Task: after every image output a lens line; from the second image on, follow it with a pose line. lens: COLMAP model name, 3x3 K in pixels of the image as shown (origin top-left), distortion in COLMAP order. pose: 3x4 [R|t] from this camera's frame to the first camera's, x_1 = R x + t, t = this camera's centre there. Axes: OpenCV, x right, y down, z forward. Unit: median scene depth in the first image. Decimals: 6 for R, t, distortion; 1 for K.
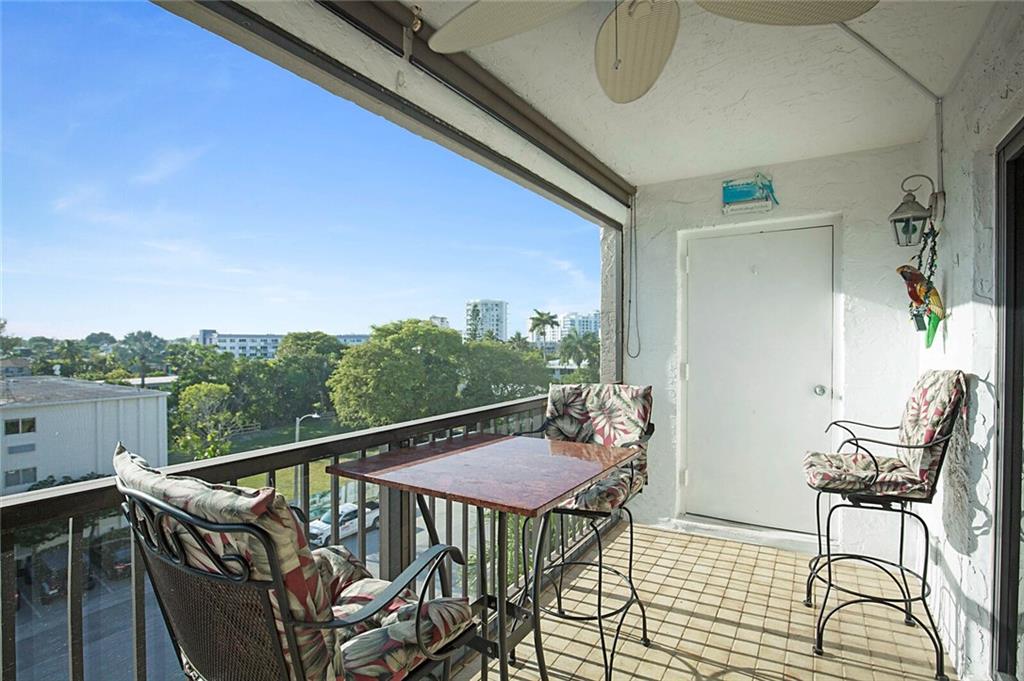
lens RADIAL K [[490.4, 0, 512.0], [0, 490.4, 340.5], [0, 0, 1]] dist [0.001387, 0.001523]
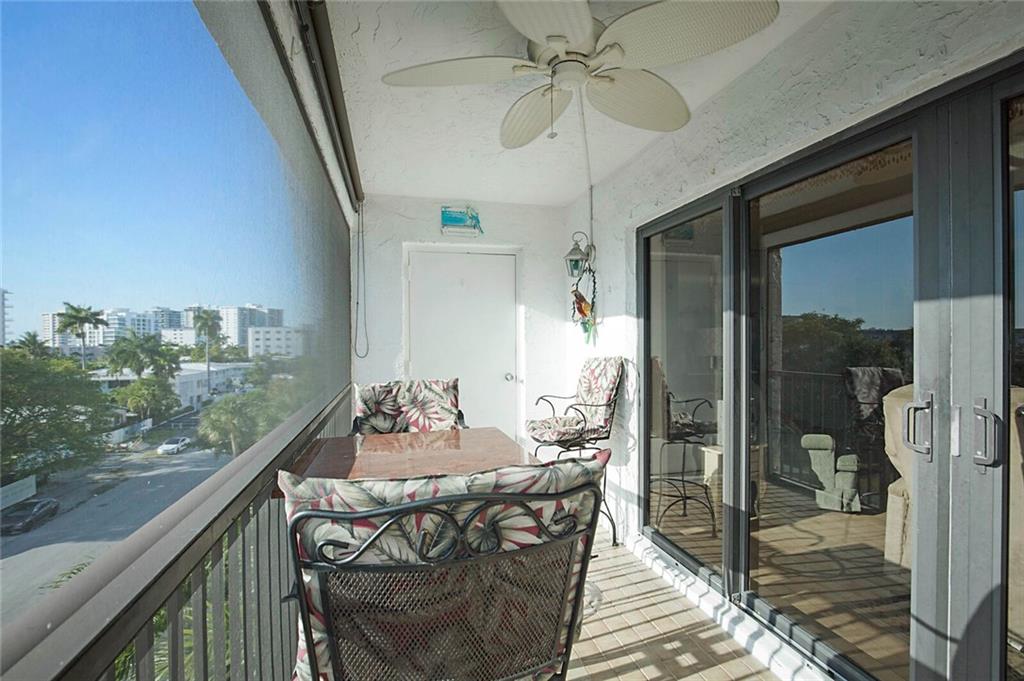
lens RADIAL K [[490.4, 0, 512.0], [0, 490.4, 340.5], [0, 0, 1]] dist [0.001387, 0.001523]
pose [[0.702938, -0.006550, 0.711221, -0.429823], [0.009316, 0.999957, 0.000002, 0.002741], [-0.711190, 0.006624, 0.702969, 0.070646]]
